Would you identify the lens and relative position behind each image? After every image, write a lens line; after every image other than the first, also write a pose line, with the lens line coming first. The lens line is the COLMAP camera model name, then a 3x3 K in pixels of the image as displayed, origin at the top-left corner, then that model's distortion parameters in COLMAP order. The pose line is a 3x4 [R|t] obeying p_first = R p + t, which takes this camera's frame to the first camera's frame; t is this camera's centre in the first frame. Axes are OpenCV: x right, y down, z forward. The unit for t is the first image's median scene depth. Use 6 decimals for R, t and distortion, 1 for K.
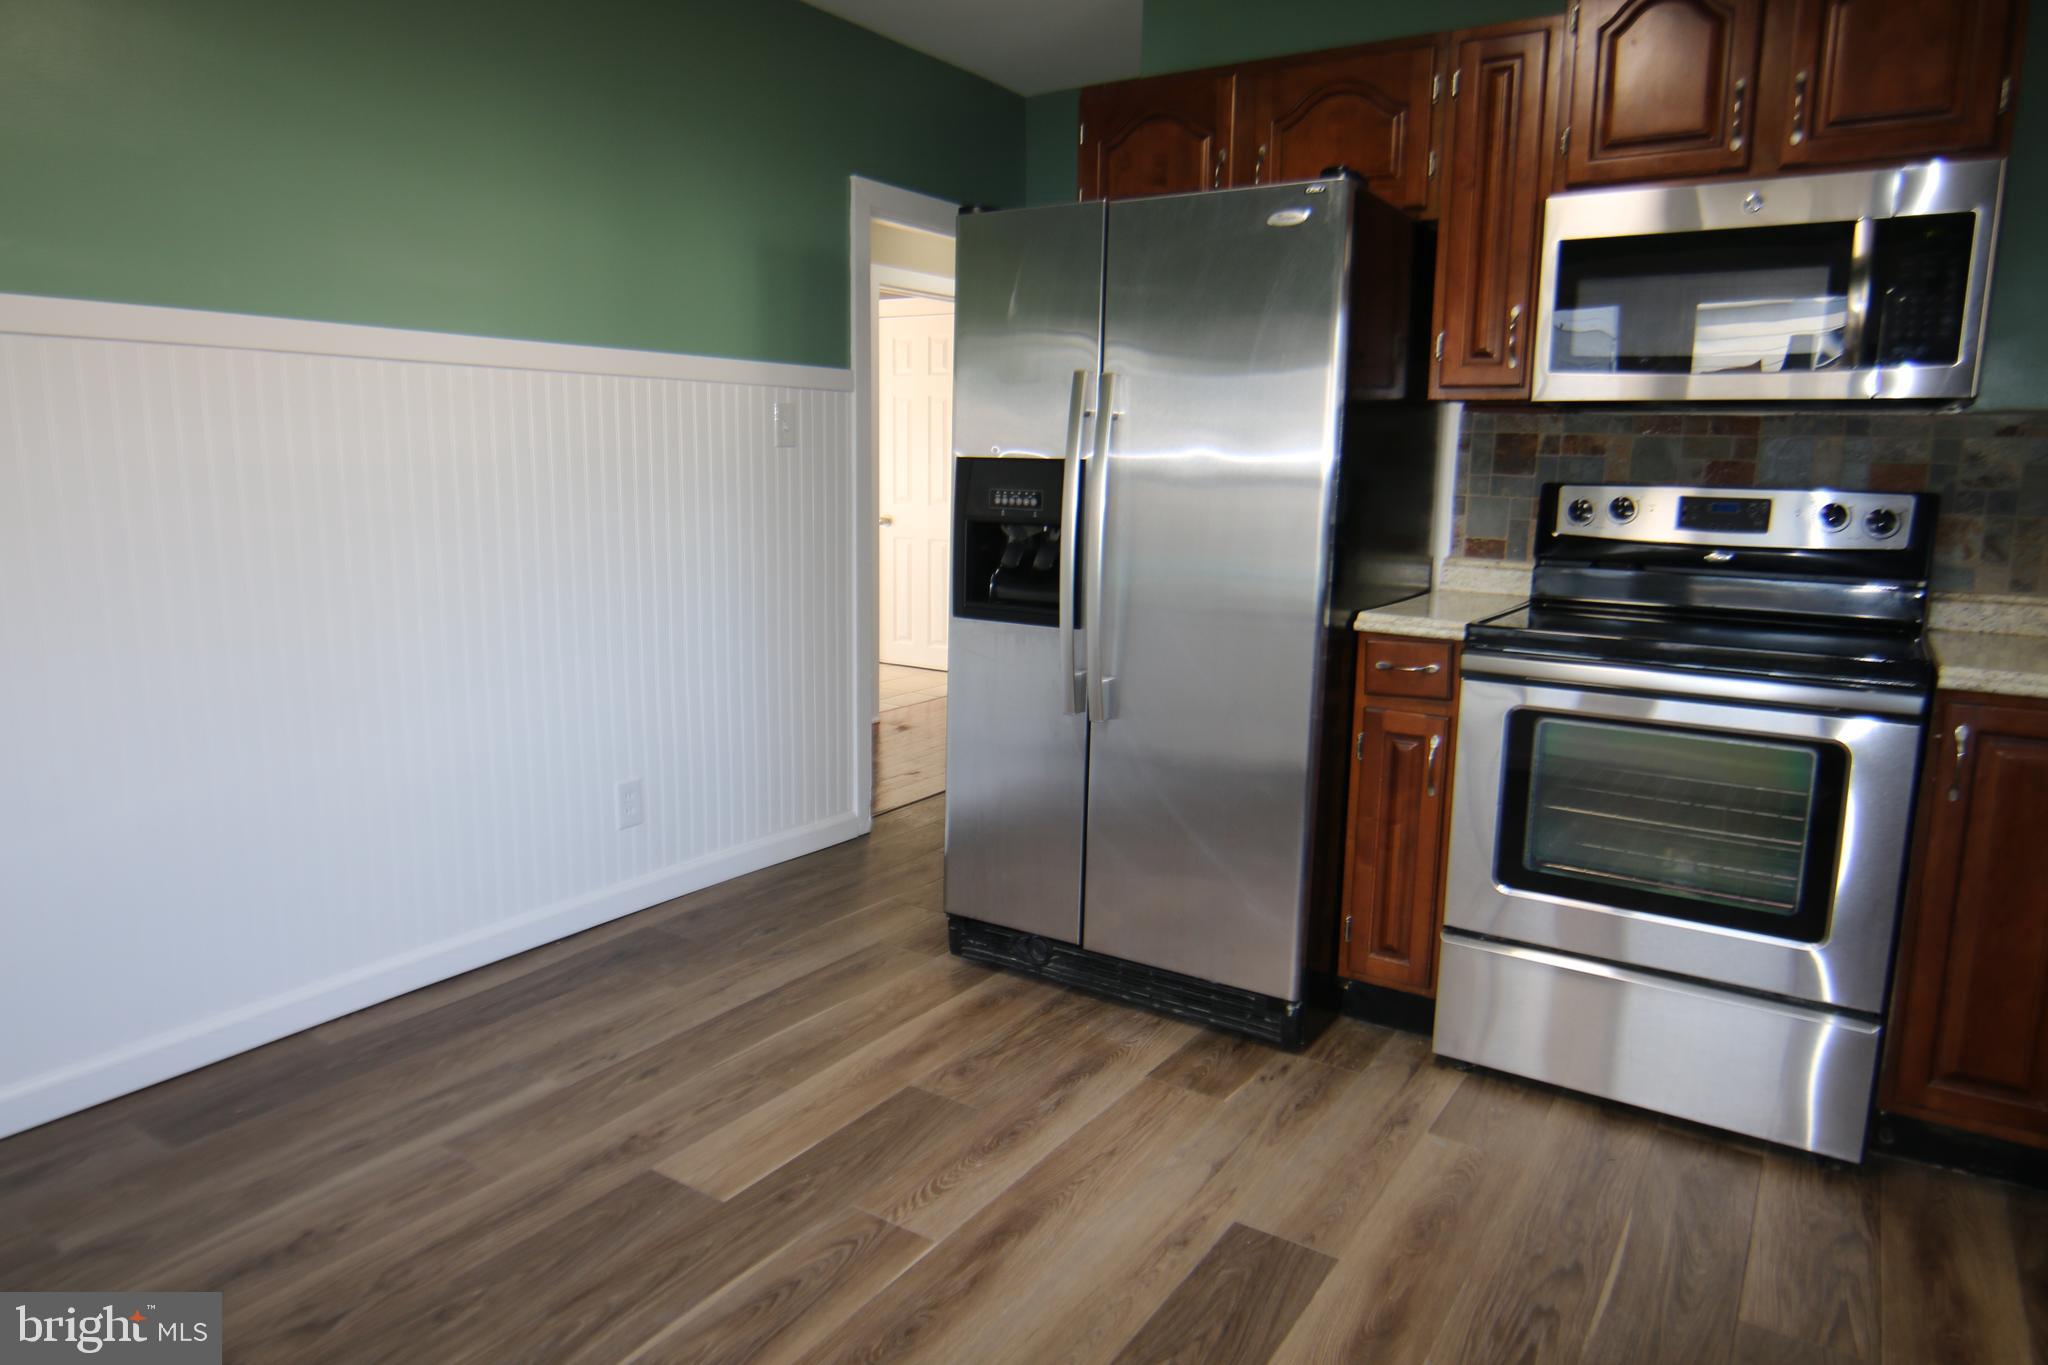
lens RADIAL K [[1296.4, 0, 1022.1], [0, 1296.4, 679.7], [0, 0, 1]] dist [-0.017923, 0.007258]
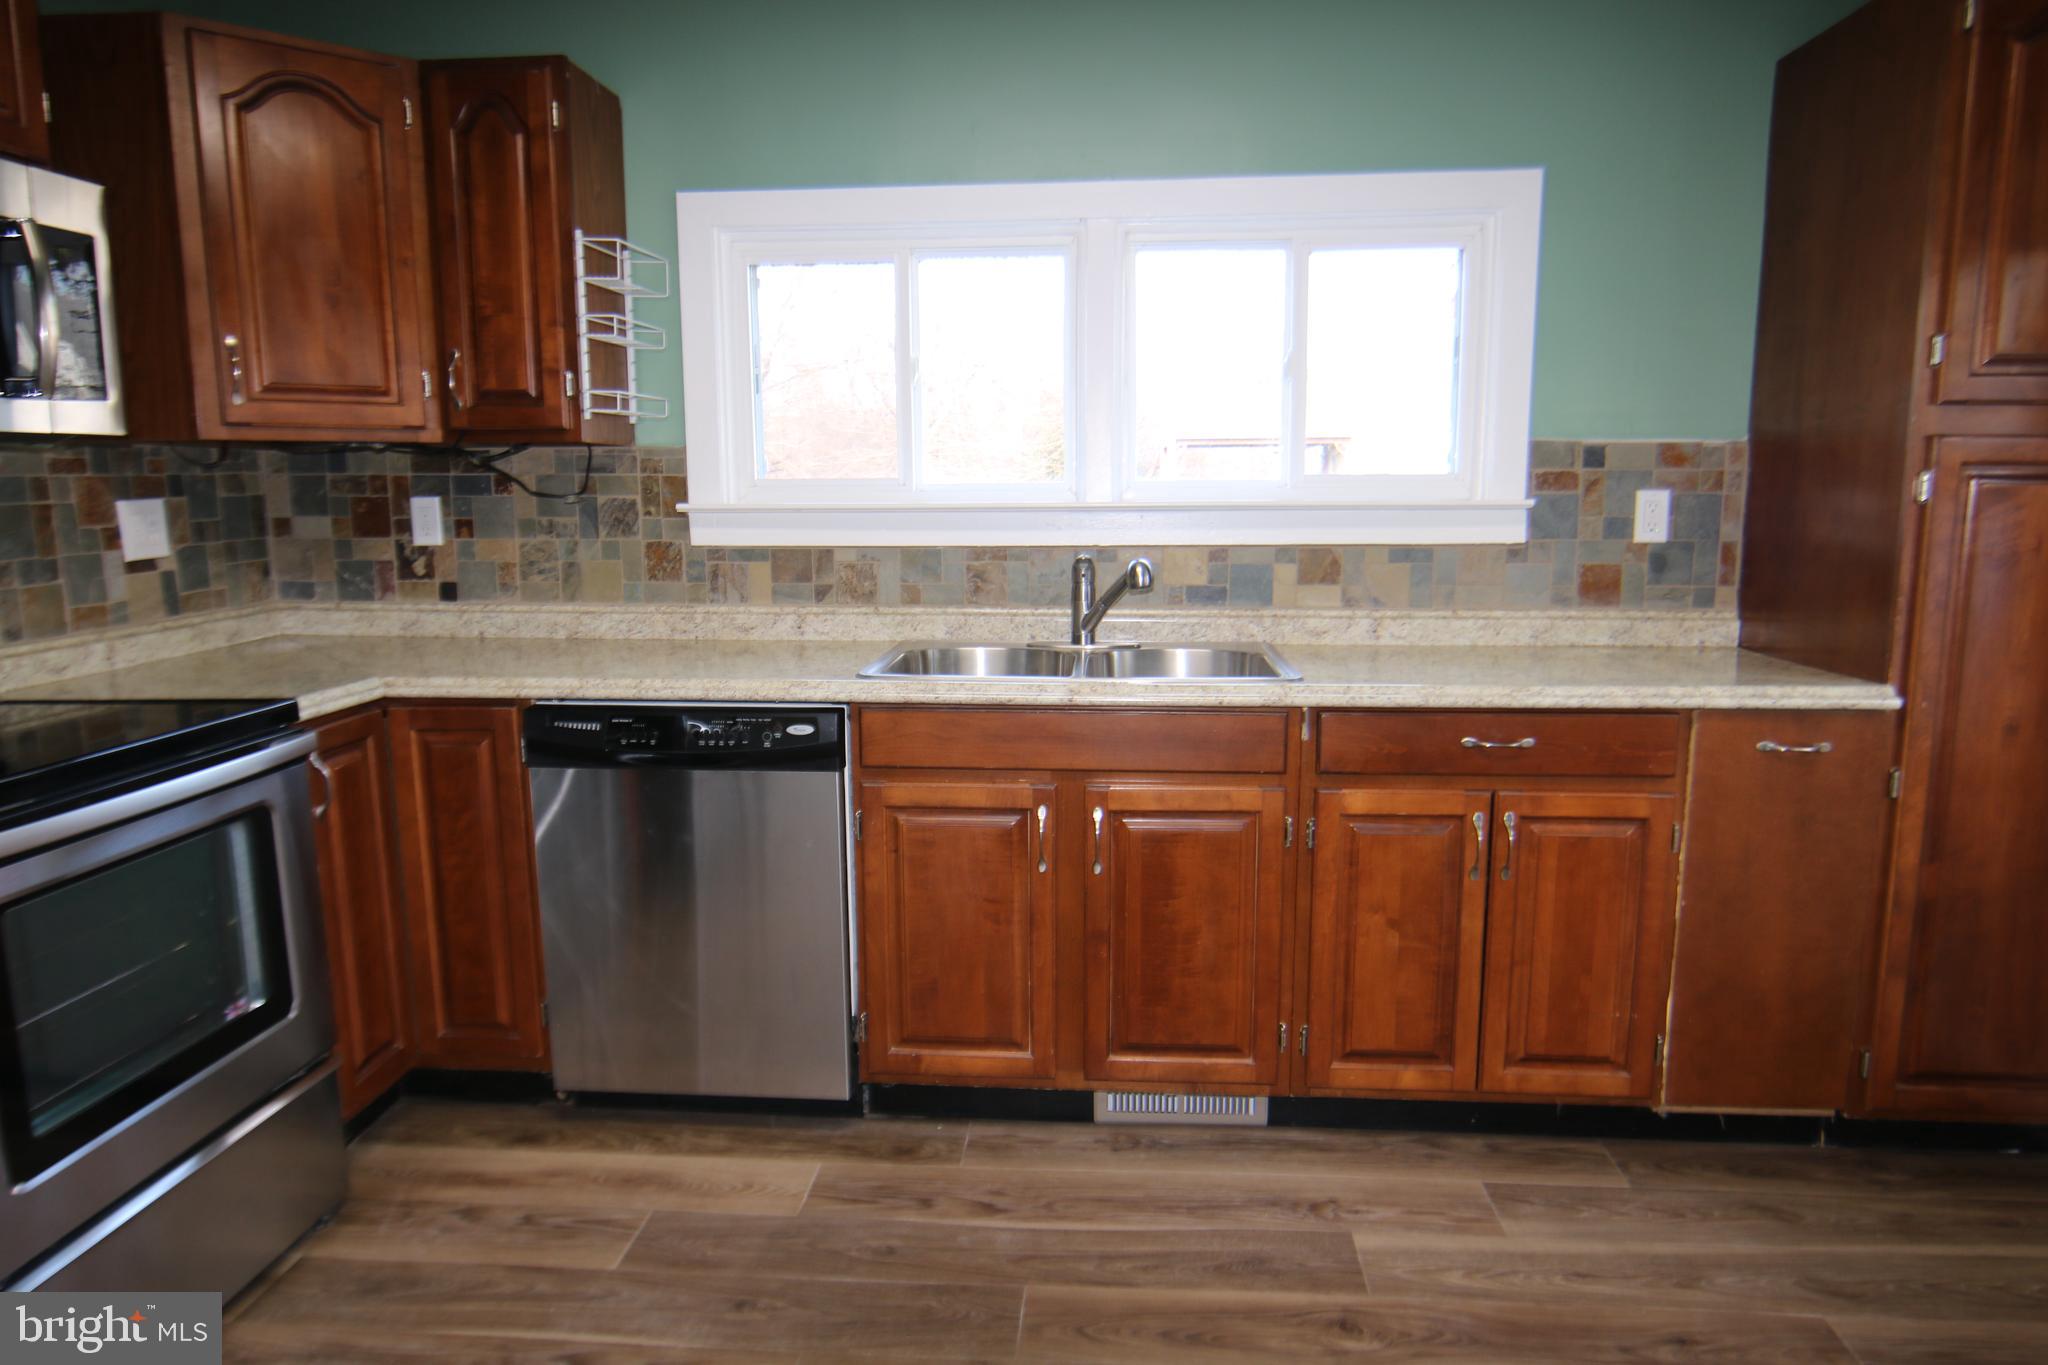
lens RADIAL K [[1296.4, 0, 1025.4], [0, 1296.4, 681.3], [0, 0, 1]] dist [-0.017923, 0.007258]
pose [[-0.479285, -0.146944, 0.865271, -0.362924], [0.151810, 0.957144, 0.246636, -0.153005], [-0.864430, 0.249565, -0.436437, 0.752922]]
